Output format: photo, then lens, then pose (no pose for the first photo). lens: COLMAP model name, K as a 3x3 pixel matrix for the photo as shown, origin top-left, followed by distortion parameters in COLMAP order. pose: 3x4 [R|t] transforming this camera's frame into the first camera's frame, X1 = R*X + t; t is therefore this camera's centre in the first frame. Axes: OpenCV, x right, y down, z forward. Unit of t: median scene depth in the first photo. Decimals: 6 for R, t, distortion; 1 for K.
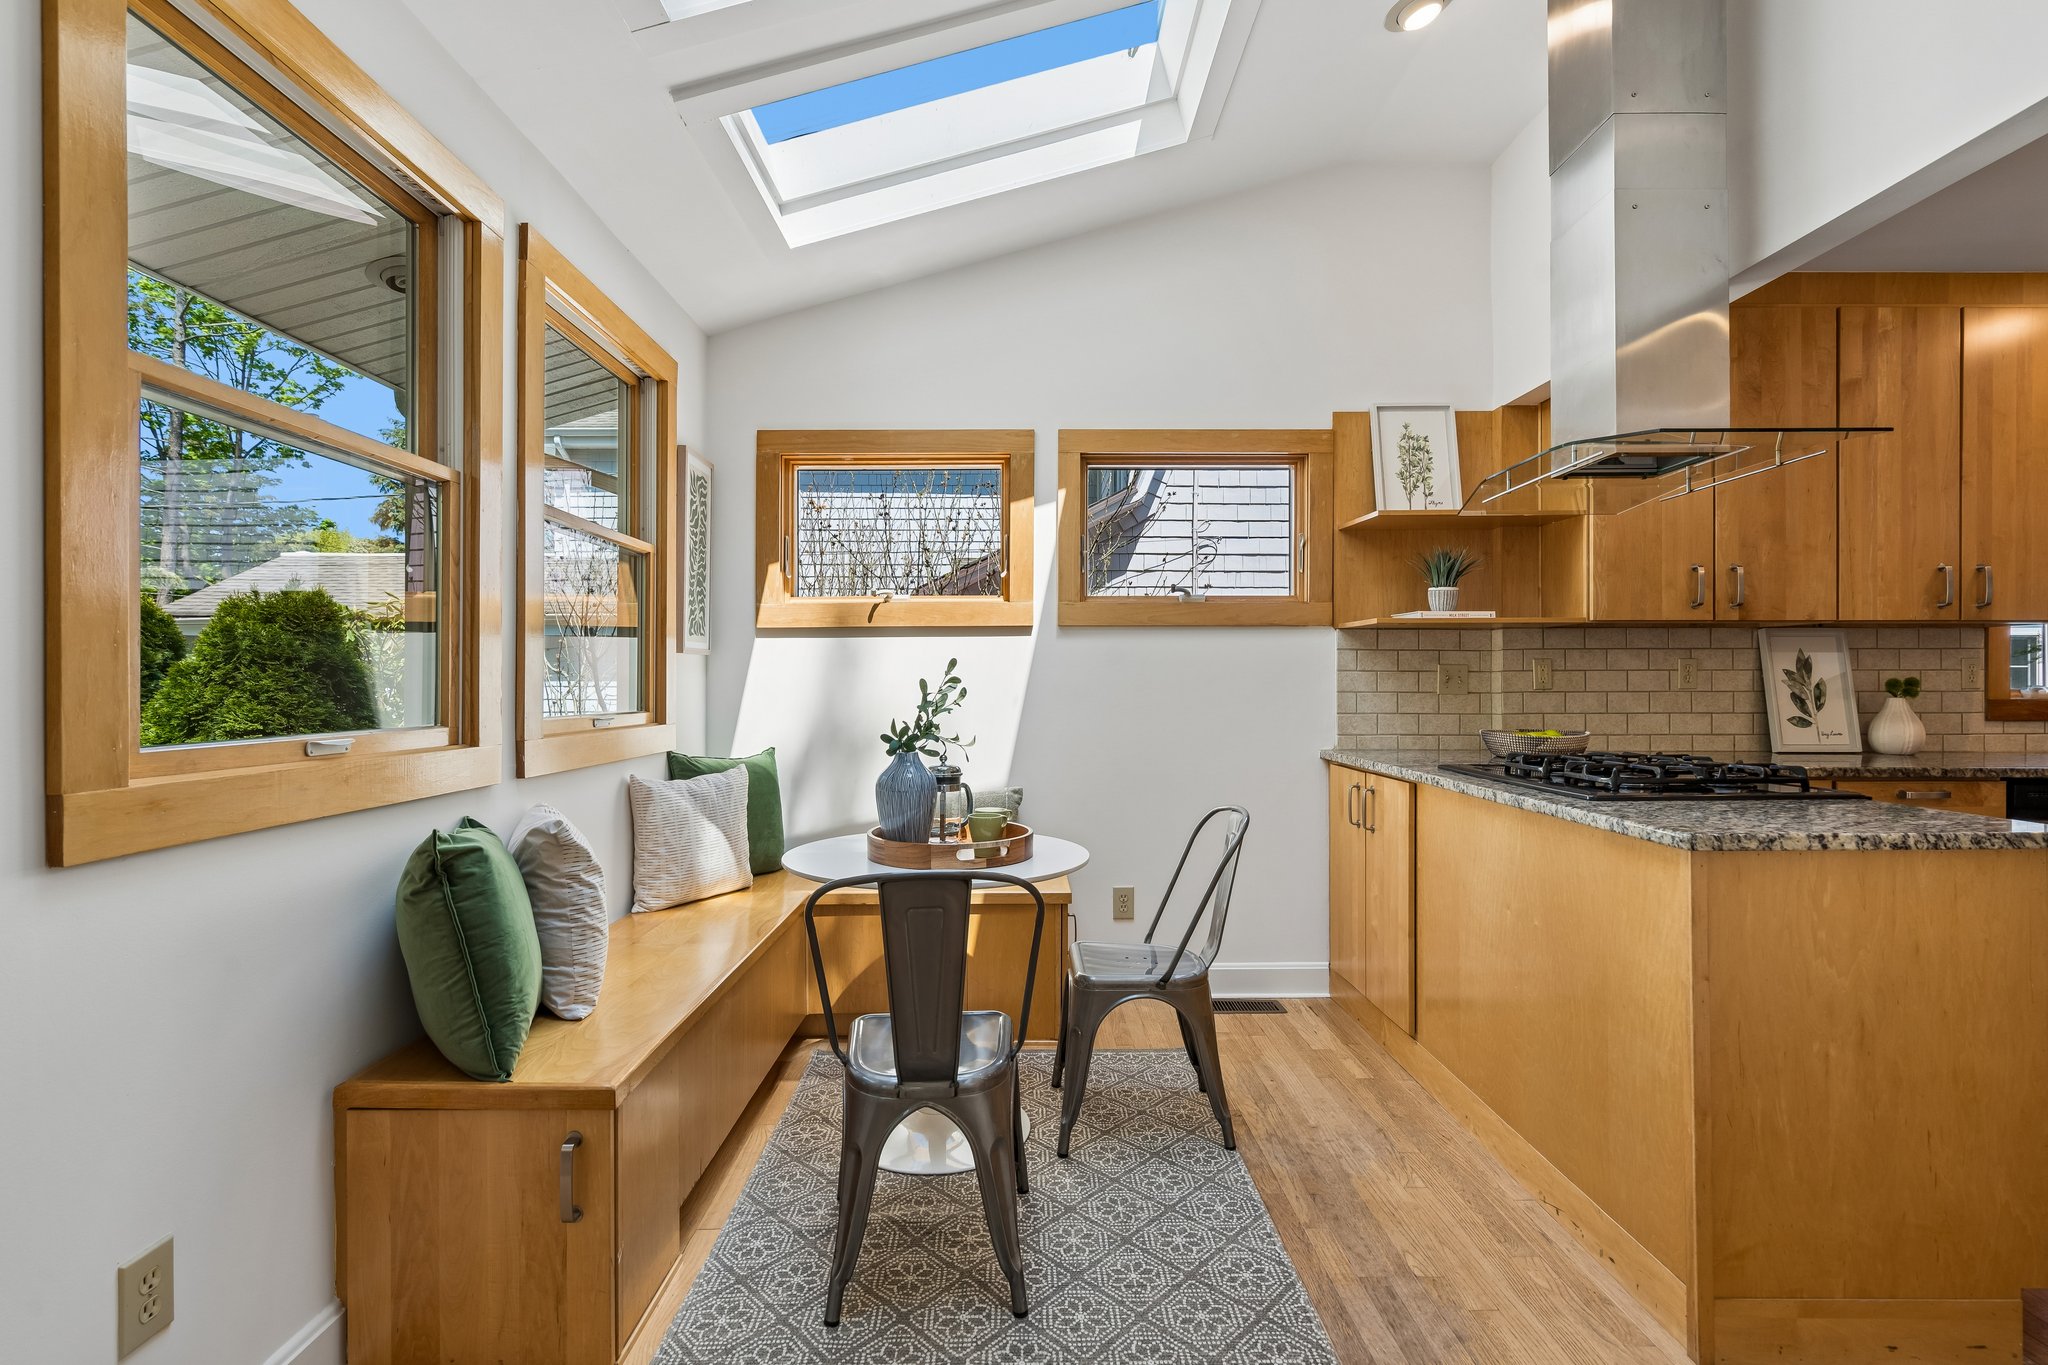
lens RADIAL K [[939.9, 0, 1025.9], [0, 939.9, 687.8], [0, 0, 1]] dist [-0.002837, 0.001961]
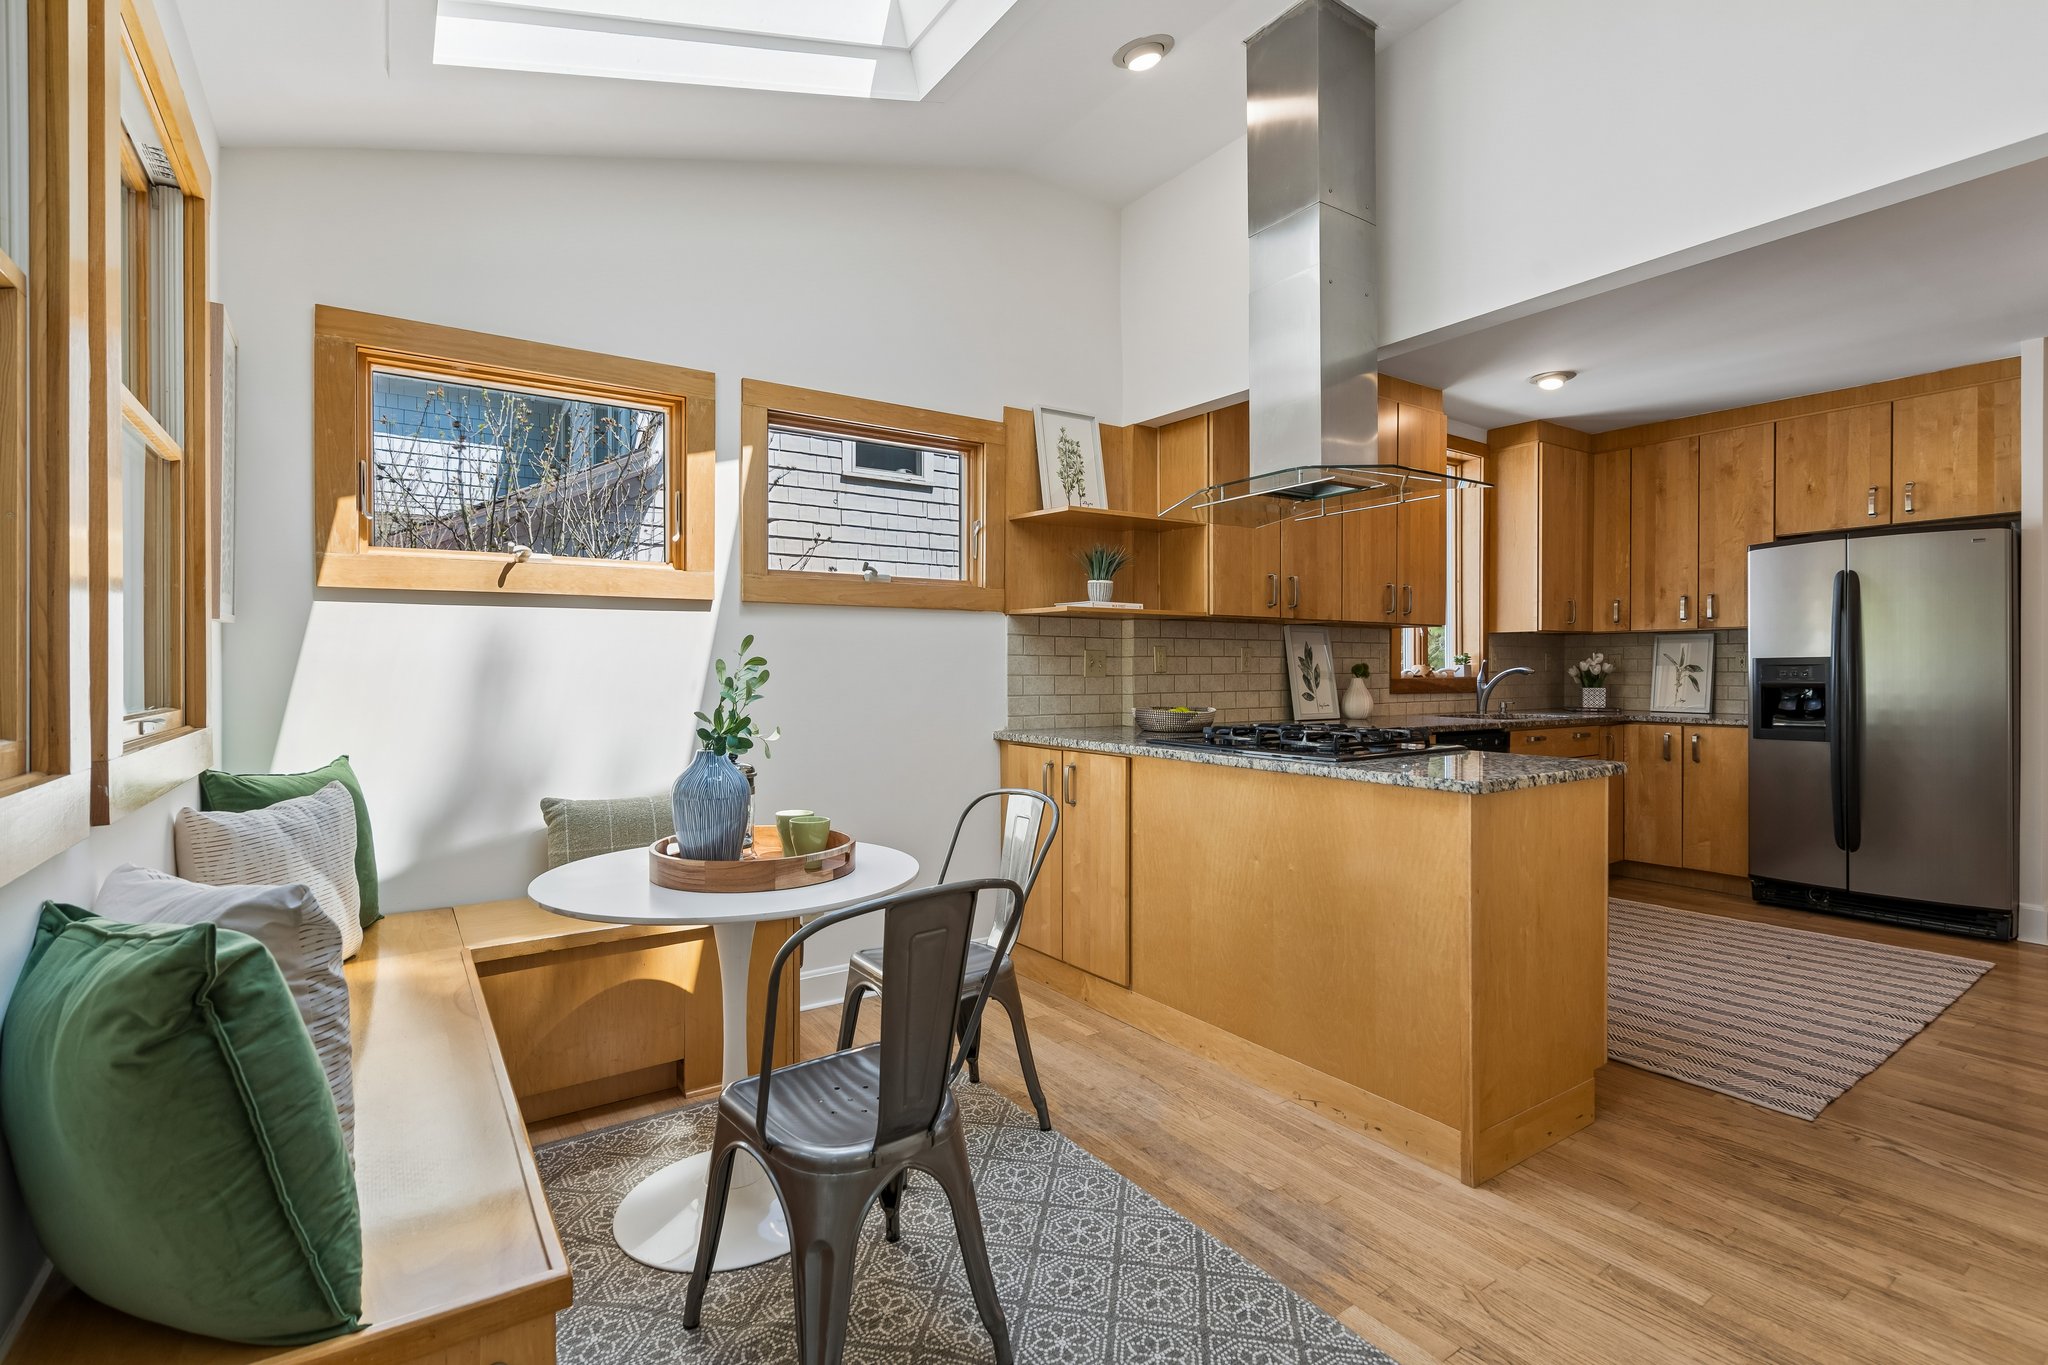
lens RADIAL K [[939.9, 0, 1024.0], [0, 939.9, 681.8], [0, 0, 1]] dist [-0.002837, 0.001961]
pose [[0.829377, -0.007255, 0.558642, -0.266826], [0.002574, 0.999955, 0.009165, 0.002296], [-0.558683, -0.006163, 0.829358, 0.136703]]
